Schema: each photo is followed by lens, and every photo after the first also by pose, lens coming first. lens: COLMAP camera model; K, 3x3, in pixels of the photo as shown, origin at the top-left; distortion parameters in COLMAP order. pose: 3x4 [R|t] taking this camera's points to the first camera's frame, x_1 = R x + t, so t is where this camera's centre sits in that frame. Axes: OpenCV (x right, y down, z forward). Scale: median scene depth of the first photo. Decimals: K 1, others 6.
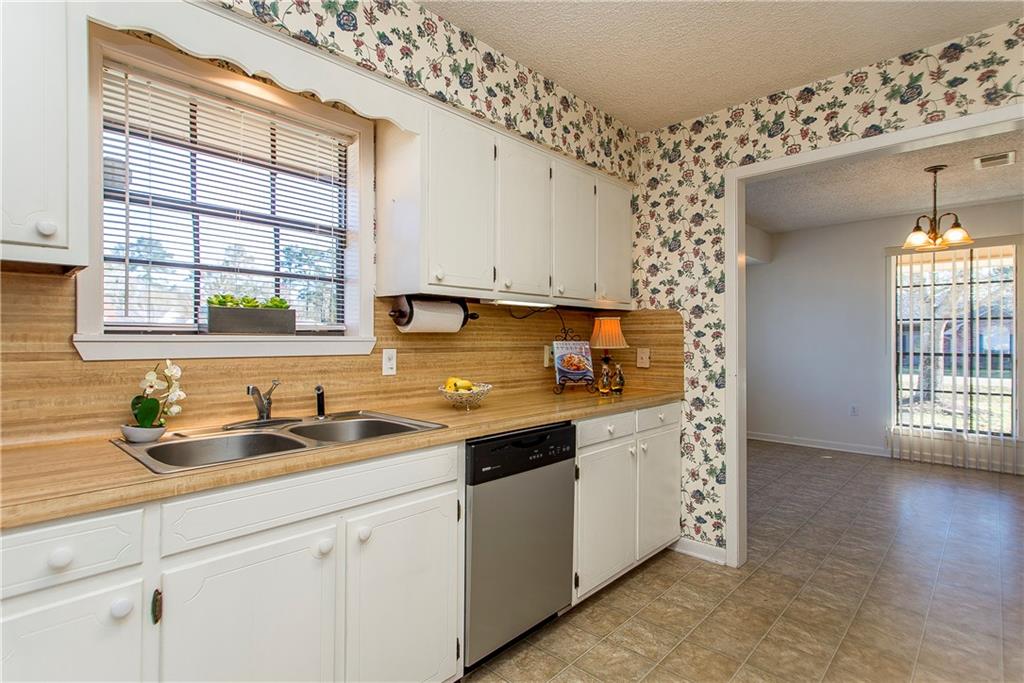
lens RADIAL K [[520.9, 0, 493.1], [0, 520.9, 342.3], [0, 0, 1]] dist [0.013380, -0.004536]
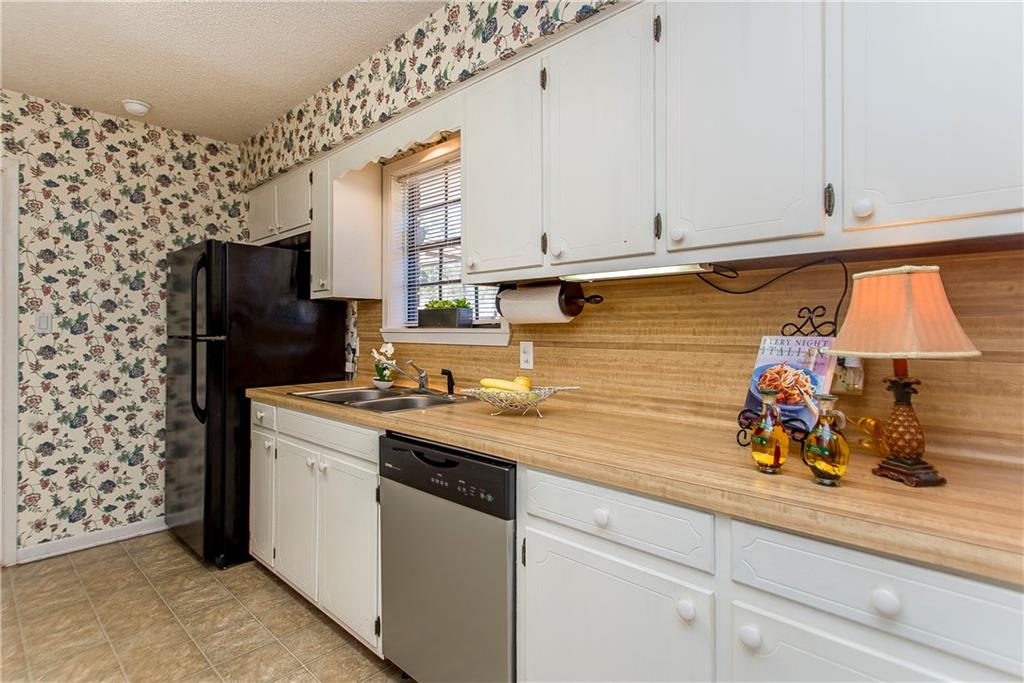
lens RADIAL K [[538.6, 0, 455.5], [0, 538.6, 318.0], [0, 0, 1]] dist [0.020716, -0.000119]
pose [[-0.073530, -0.033758, -0.996722, 0.674164], [-0.015402, 0.999346, -0.032711, 0.003509], [0.997174, 0.012947, -0.074001, 0.803658]]
